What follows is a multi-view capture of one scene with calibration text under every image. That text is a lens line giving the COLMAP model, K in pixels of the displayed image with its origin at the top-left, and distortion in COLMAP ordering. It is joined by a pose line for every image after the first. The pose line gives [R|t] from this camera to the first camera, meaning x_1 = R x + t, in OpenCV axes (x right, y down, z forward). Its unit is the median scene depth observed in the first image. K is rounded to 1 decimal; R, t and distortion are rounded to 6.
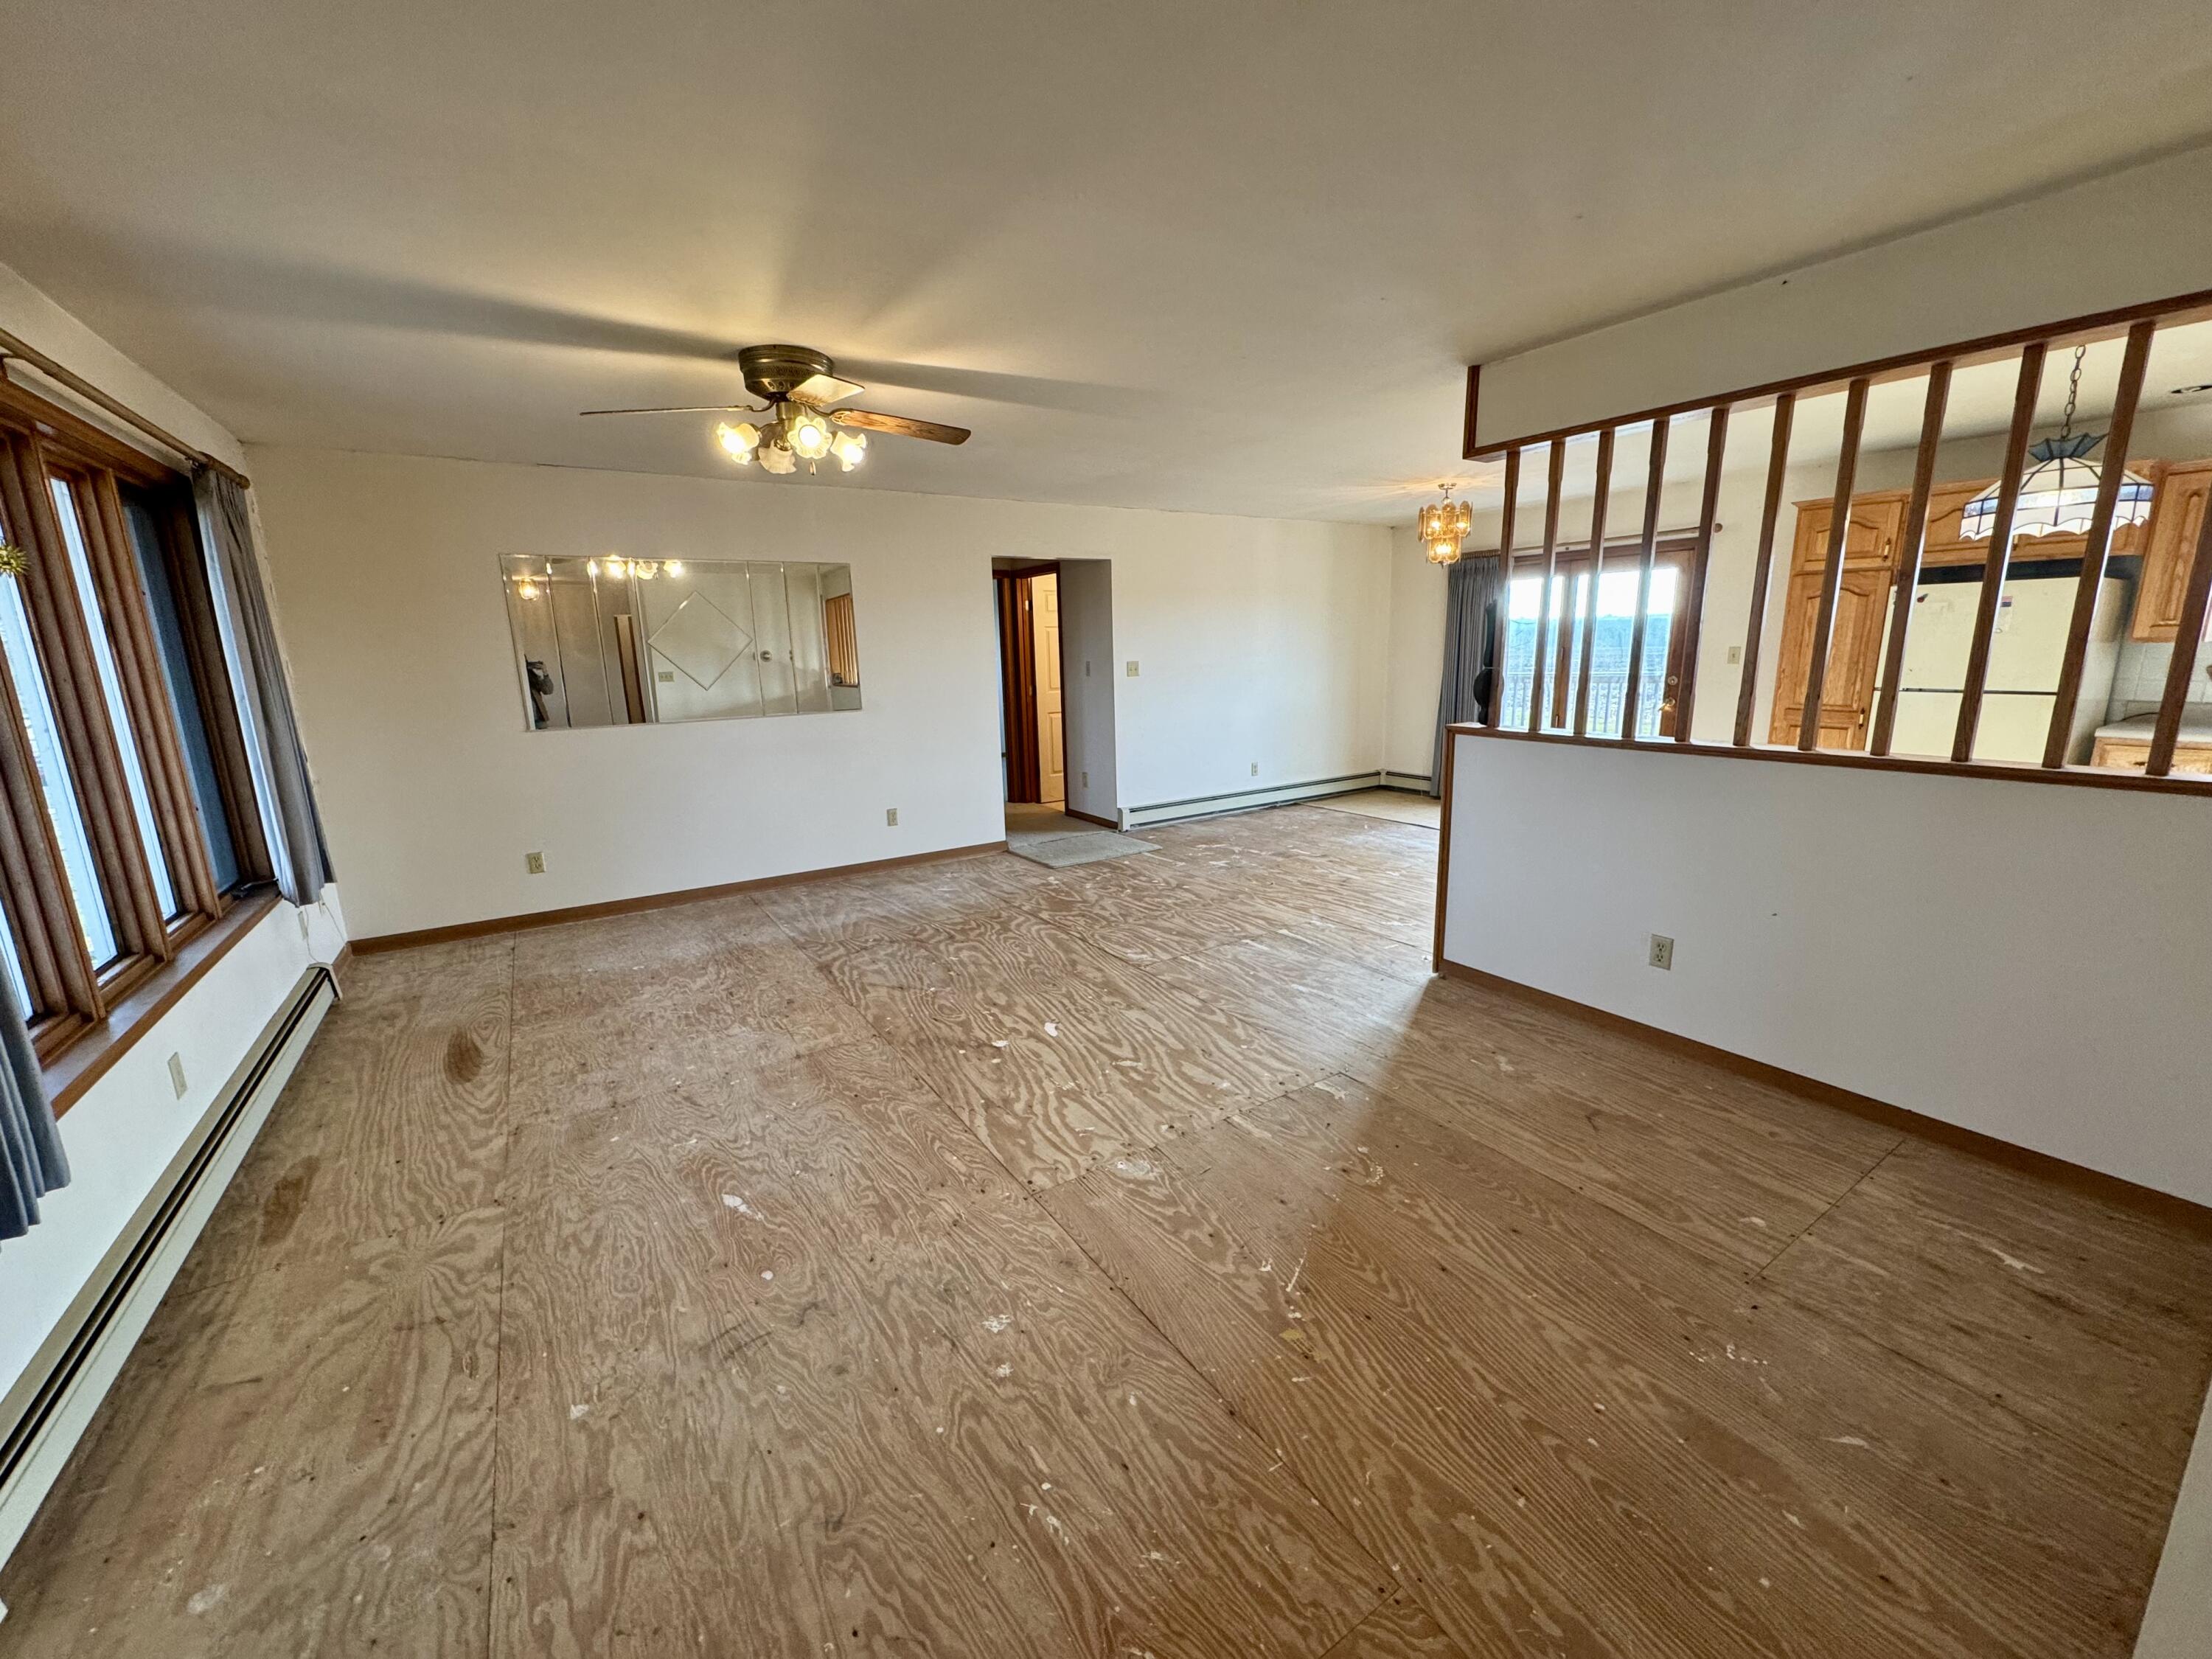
lens RADIAL K [[874.6, 0, 1105.6], [0, 874.6, 829.0], [0, 0, 1]] dist [-0.002436, 0.000192]
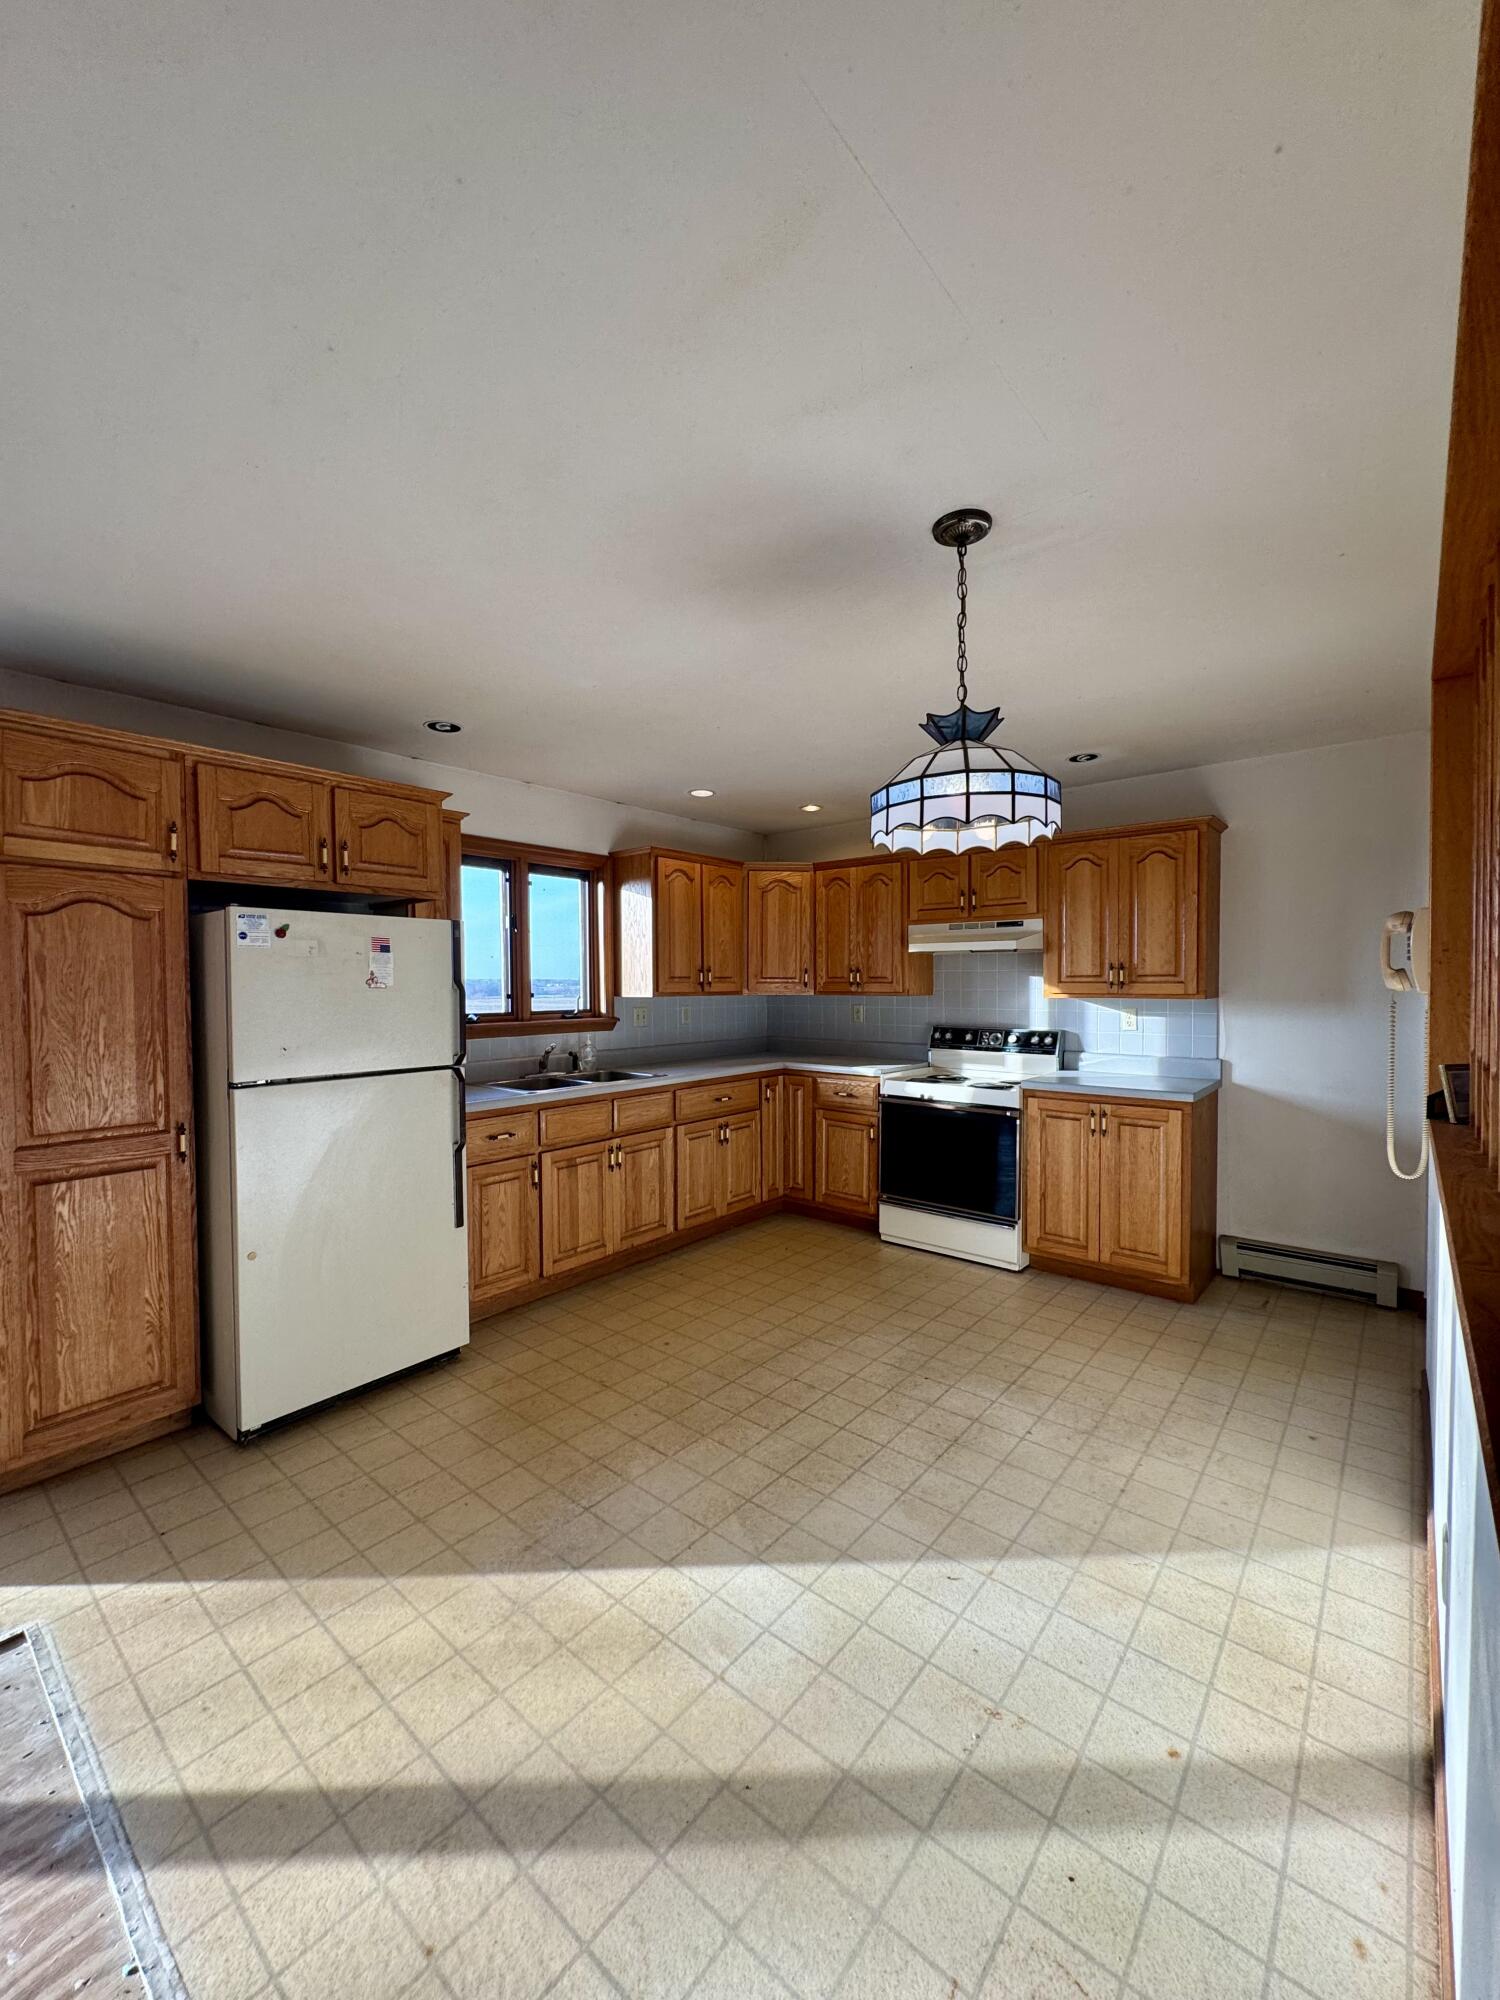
lens RADIAL K [[790.8, 0, 748.4], [0, 790.8, 1003.1], [0, 0, 1]] dist [-0.002436, 0.000192]
pose [[-0.292537, 0.003511, 0.956248, 0.369122], [0.211989, 0.975350, 0.061271, -0.207610], [-0.932461, 0.220638, -0.286071, 0.992237]]
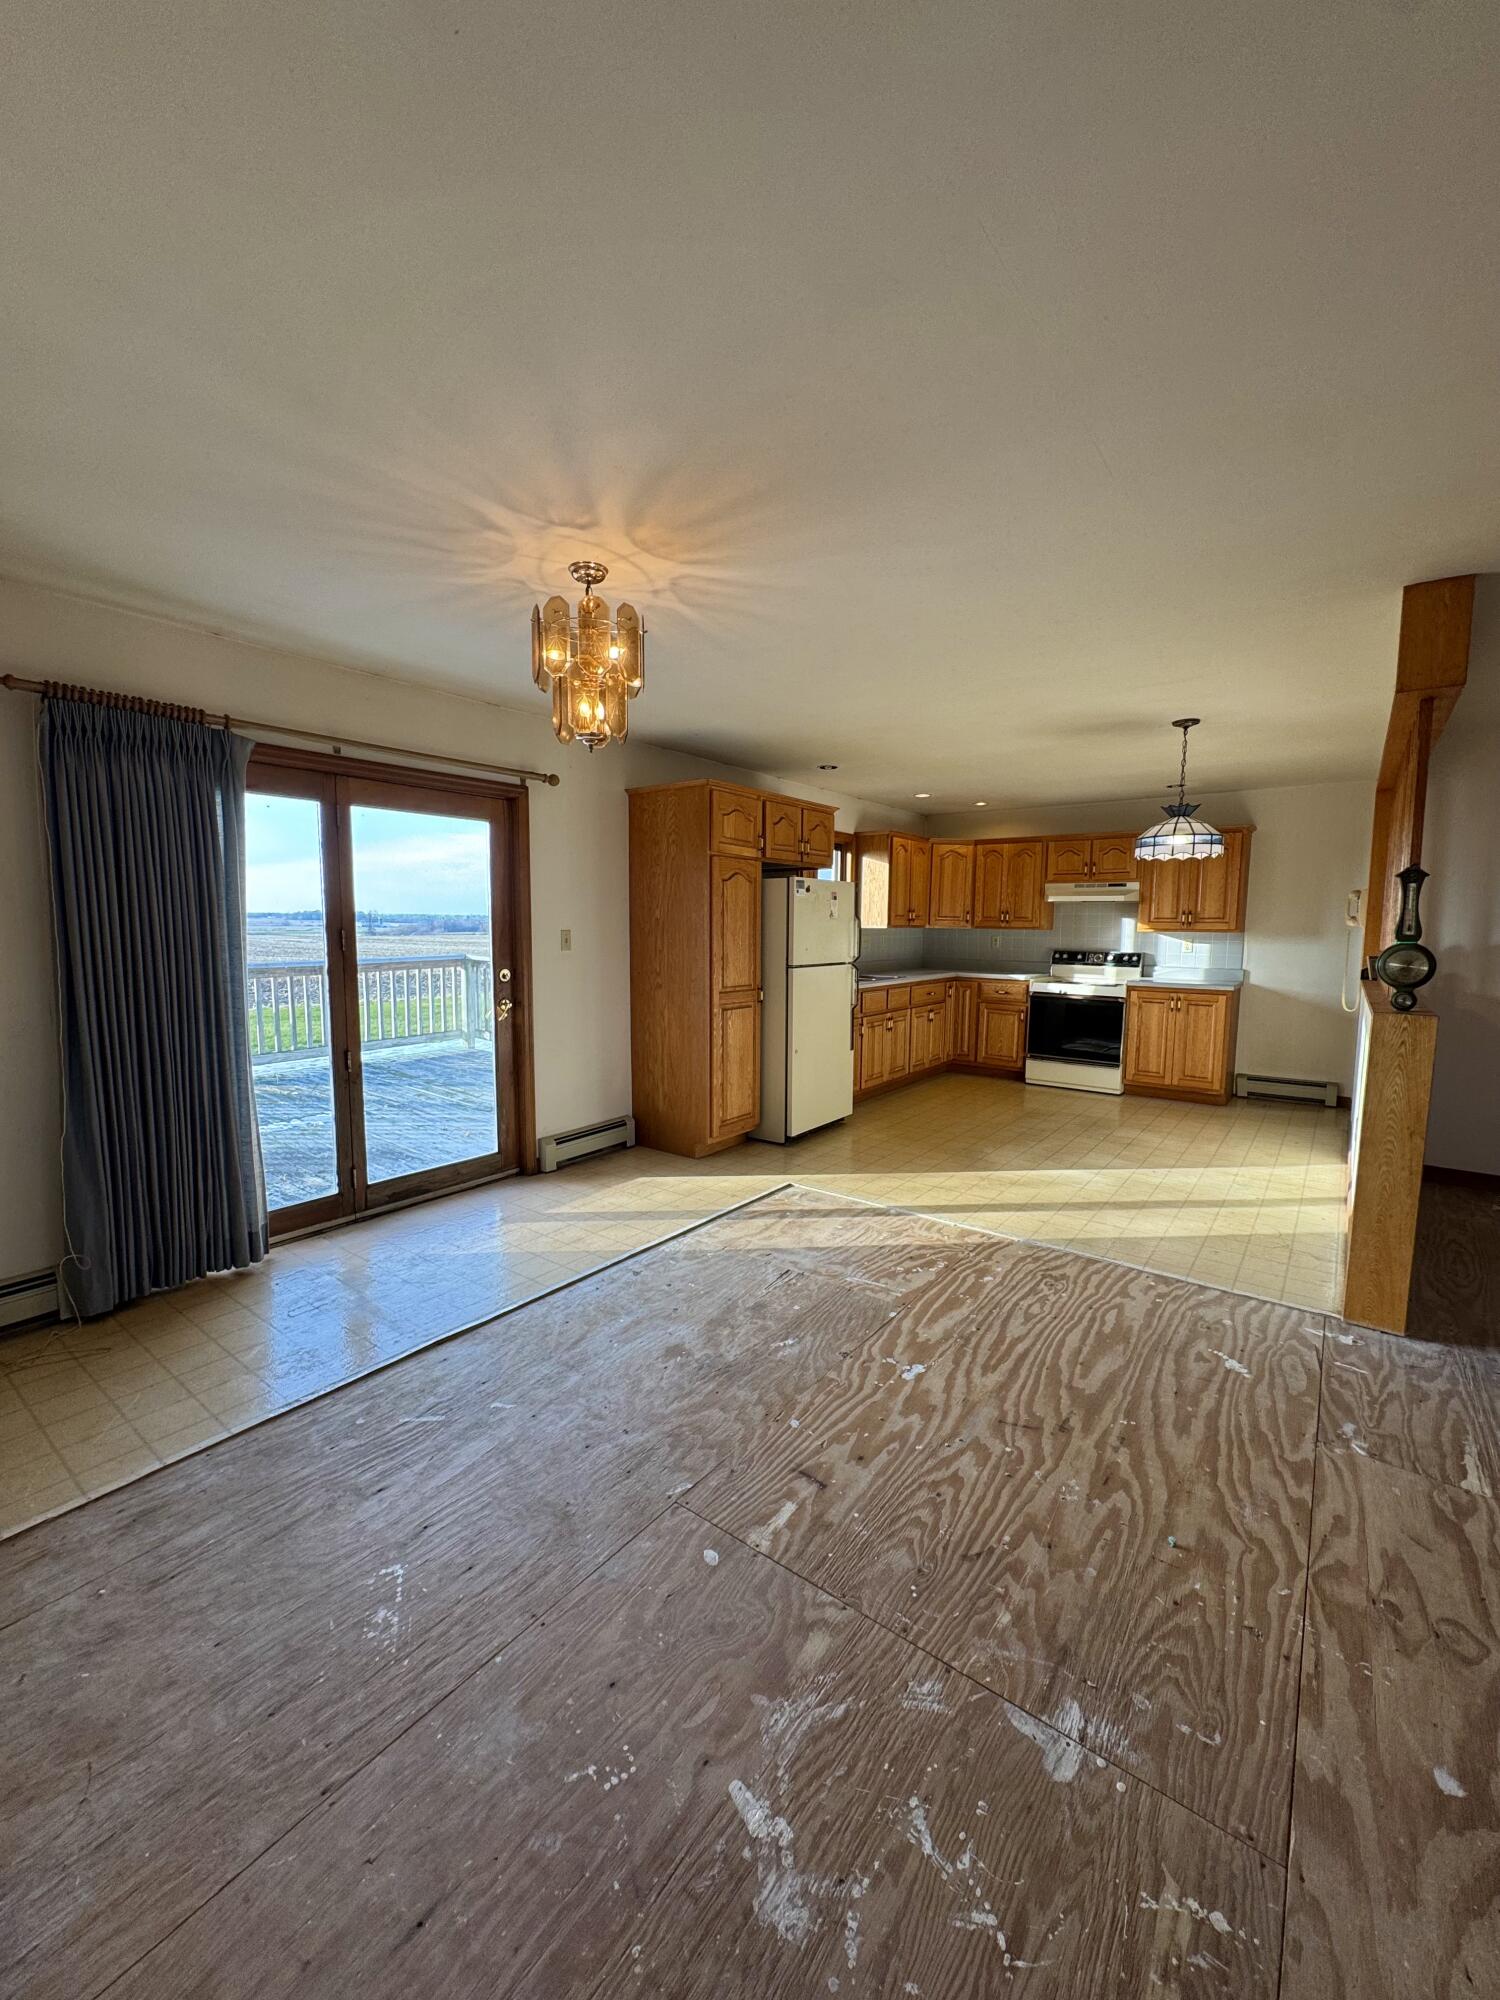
lens RADIAL K [[790.8, 0, 750.4], [0, 790.8, 1003.6], [0, 0, 1]] dist [-0.002436, 0.000192]
pose [[-0.339727, -0.072374, 0.937735, -0.057528], [0.196599, 0.969545, 0.146054, -0.326451], [-0.919747, 0.233976, -0.315152, 1.652005]]
